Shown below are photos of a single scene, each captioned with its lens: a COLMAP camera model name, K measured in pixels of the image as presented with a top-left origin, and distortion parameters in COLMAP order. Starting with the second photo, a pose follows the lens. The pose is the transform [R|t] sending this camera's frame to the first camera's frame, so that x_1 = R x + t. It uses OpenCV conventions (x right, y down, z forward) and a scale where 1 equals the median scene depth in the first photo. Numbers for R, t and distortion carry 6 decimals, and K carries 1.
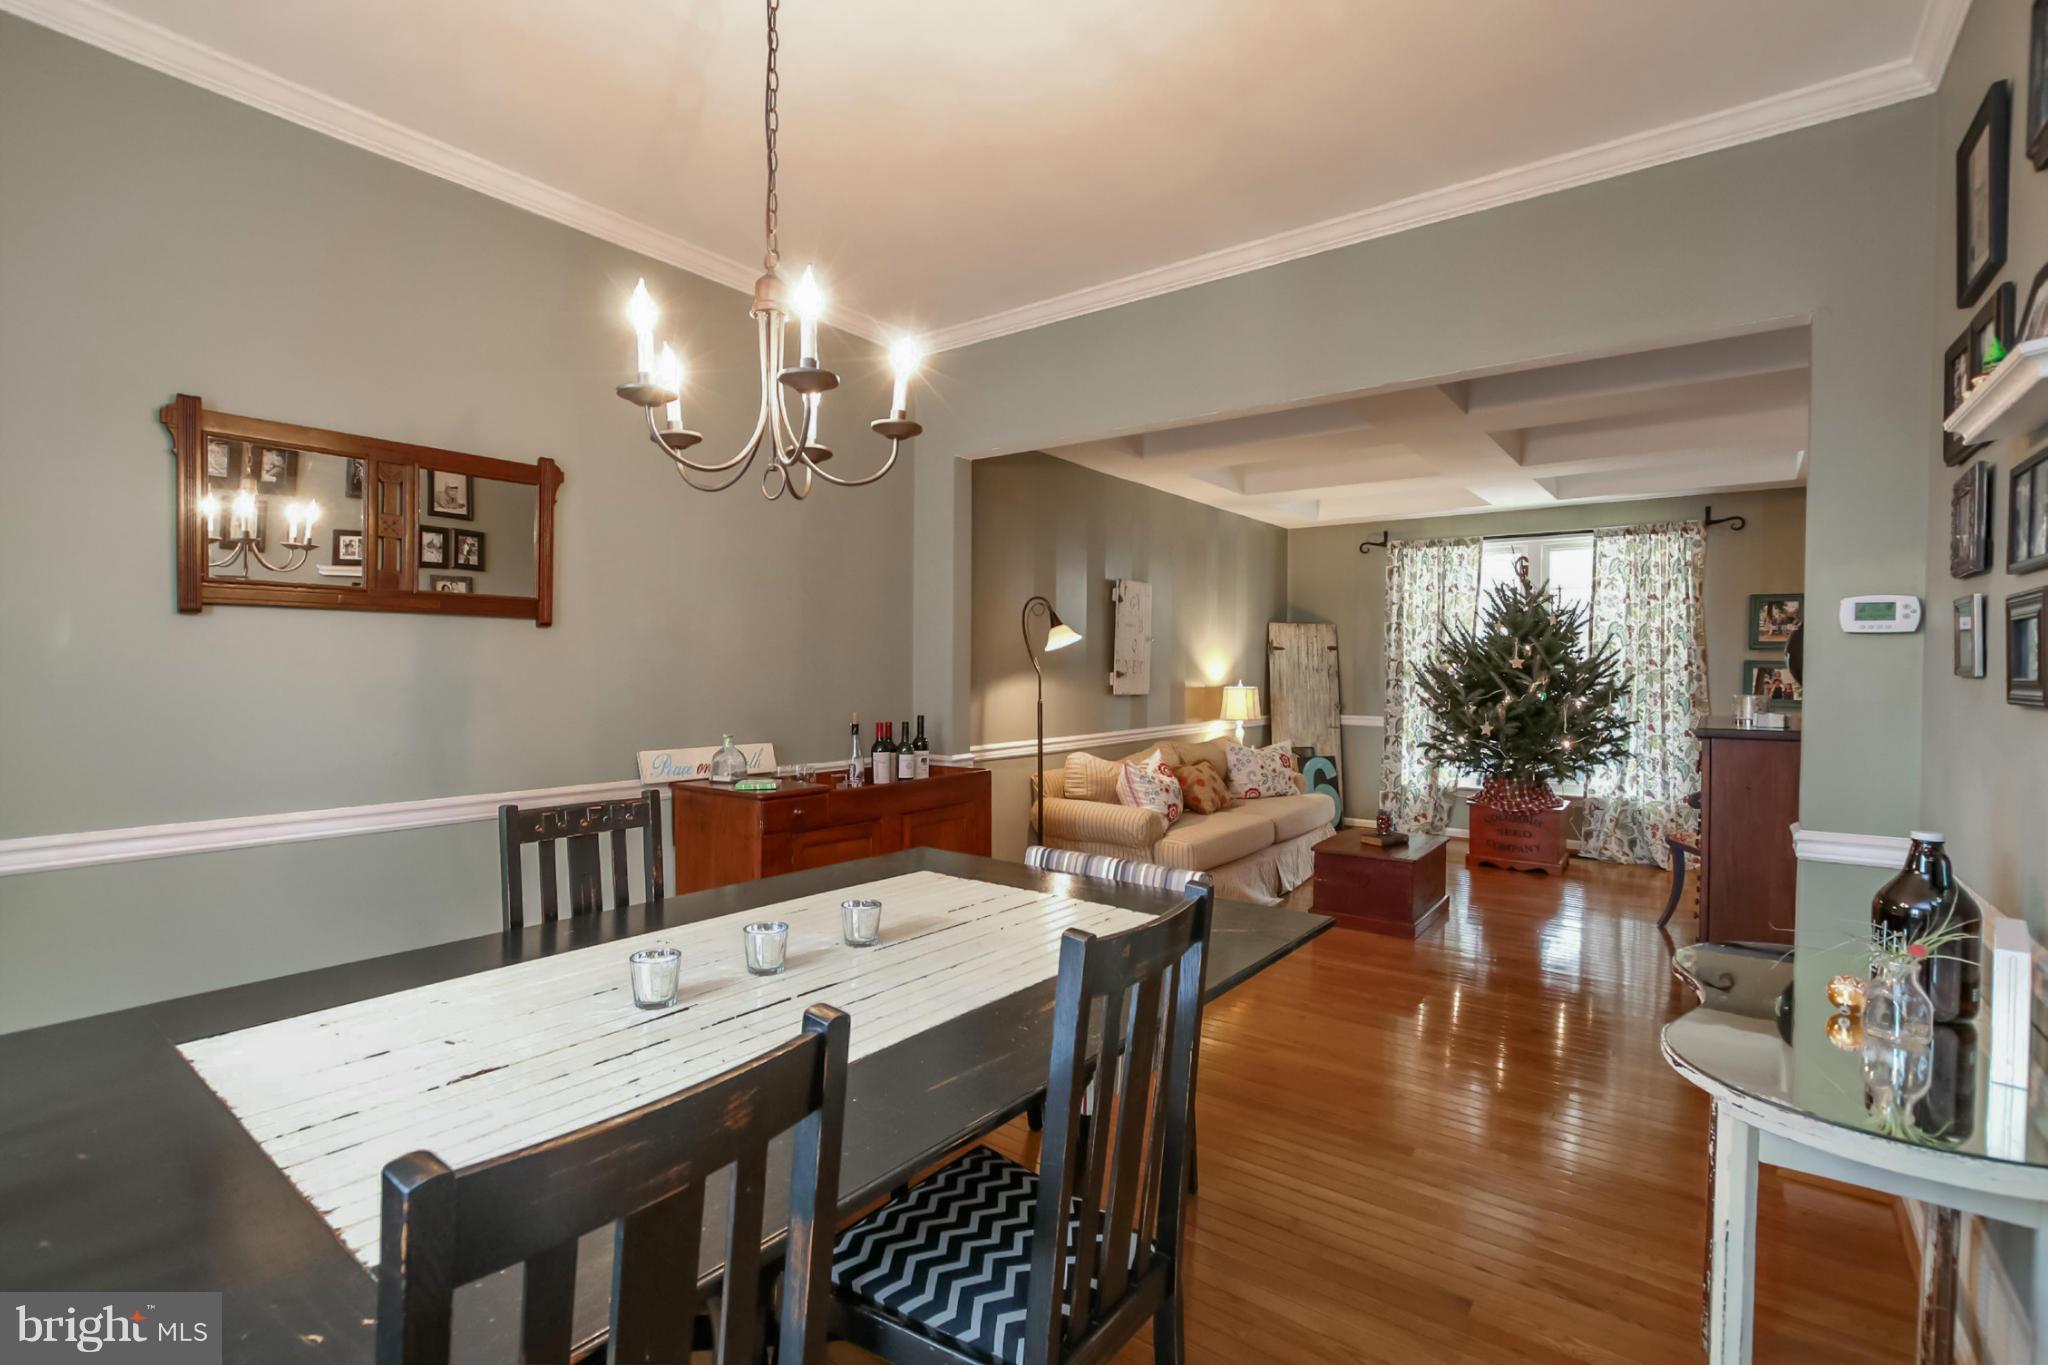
lens RADIAL K [[1061.1, 0, 1024.0], [0, 1061.1, 682.5], [0, 0, 1]] dist [-0.001155, -0.000643]
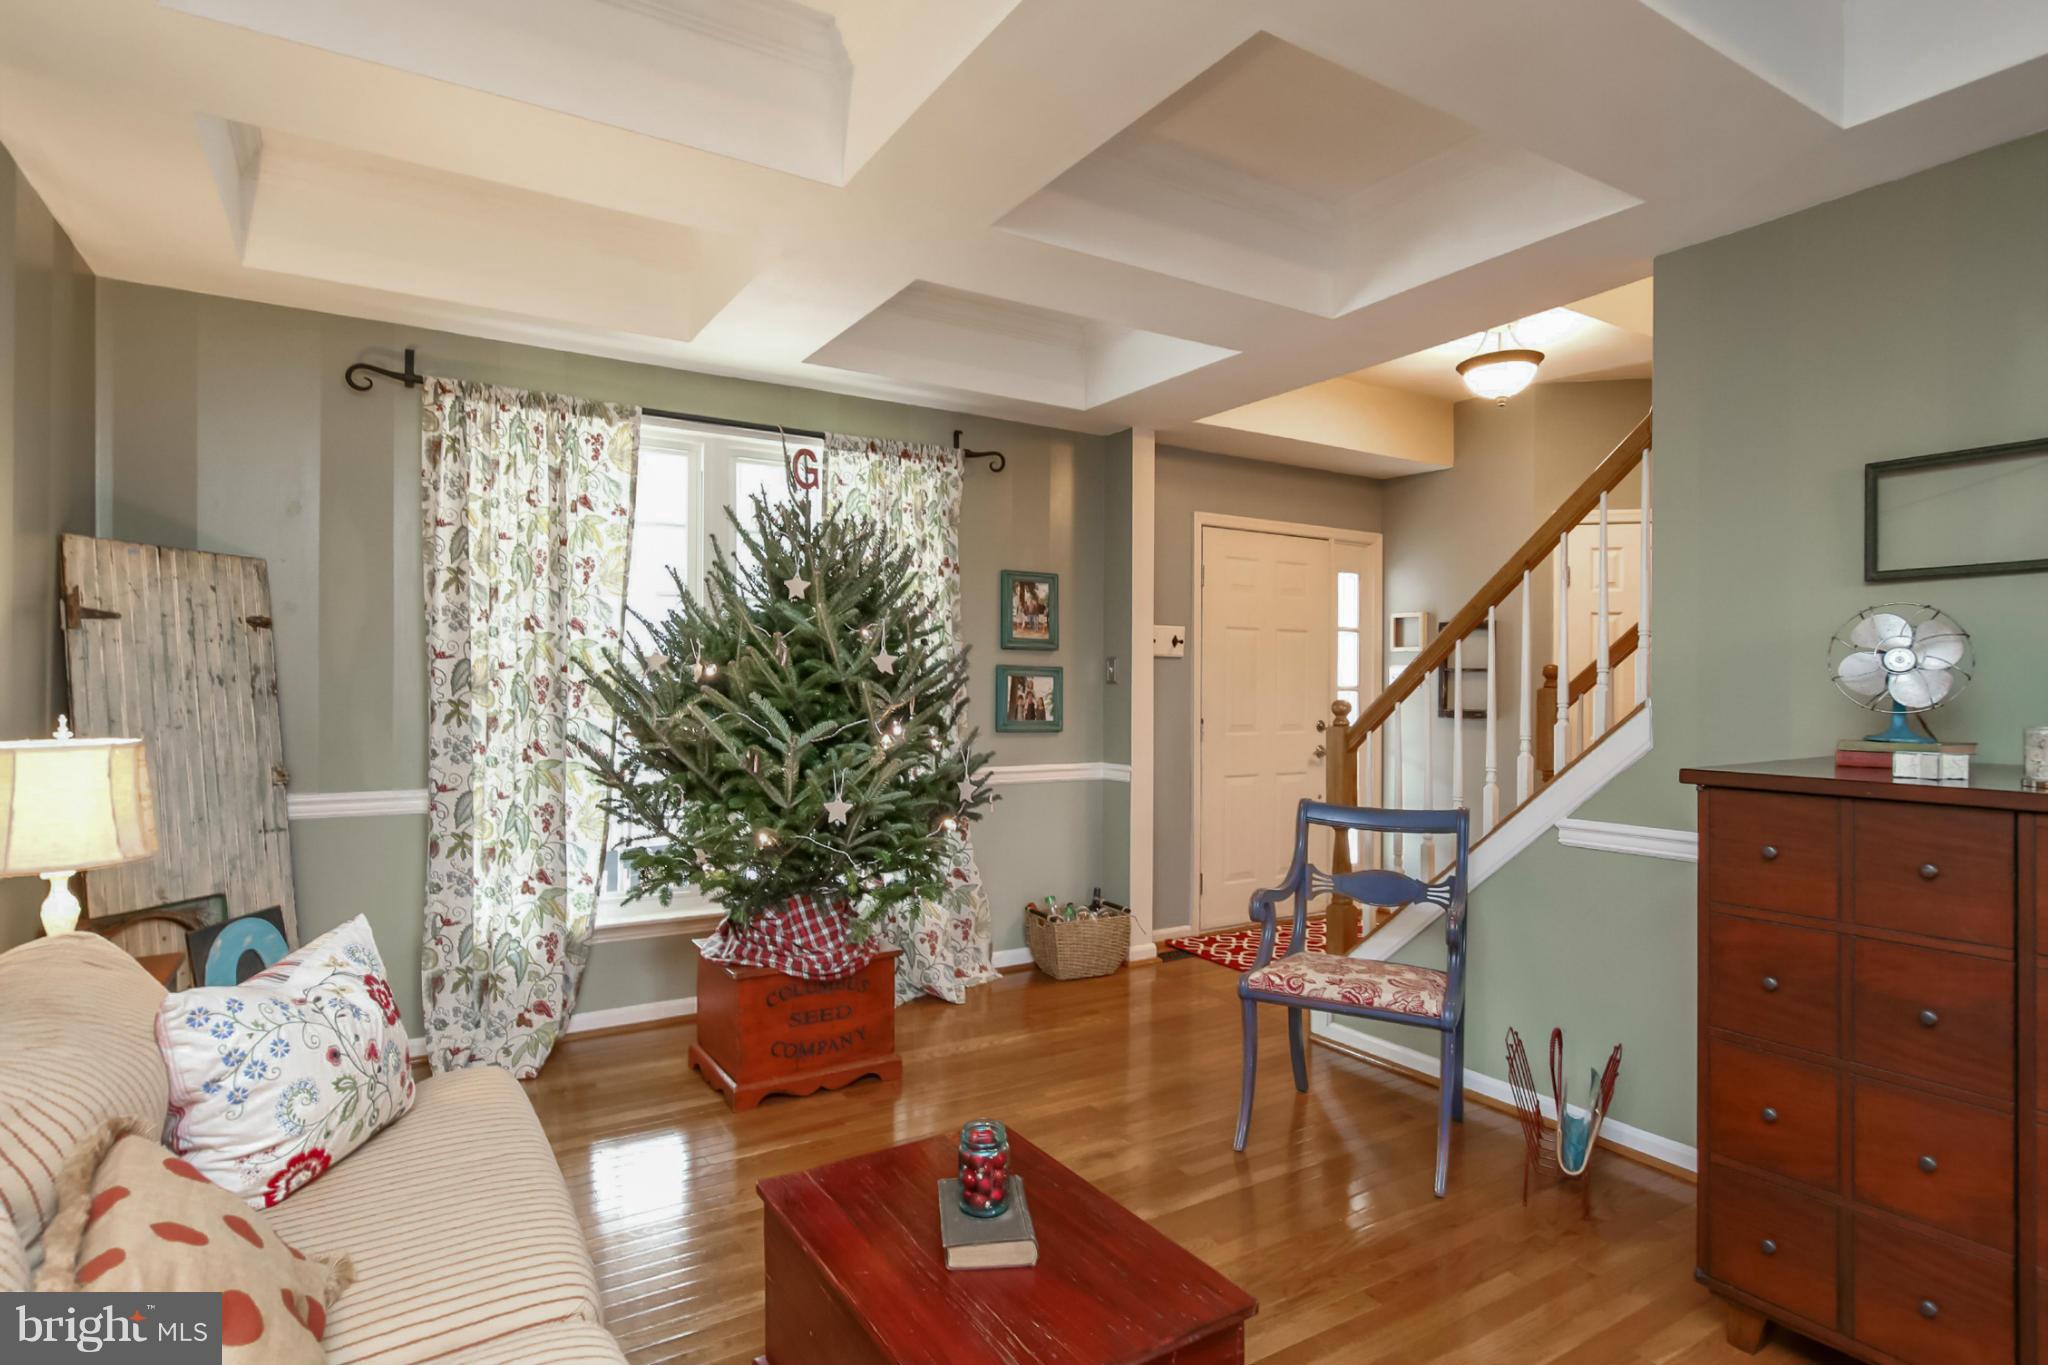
lens RADIAL K [[1061.1, 0, 1024.0], [0, 1061.1, 682.5], [0, 0, 1]] dist [-0.001155, -0.000643]
pose [[0.379028, -0.000119, 0.925385, 0.044266], [0.015486, 0.999861, -0.006214, -0.004197], [-0.925256, 0.016685, 0.378977, 0.637512]]
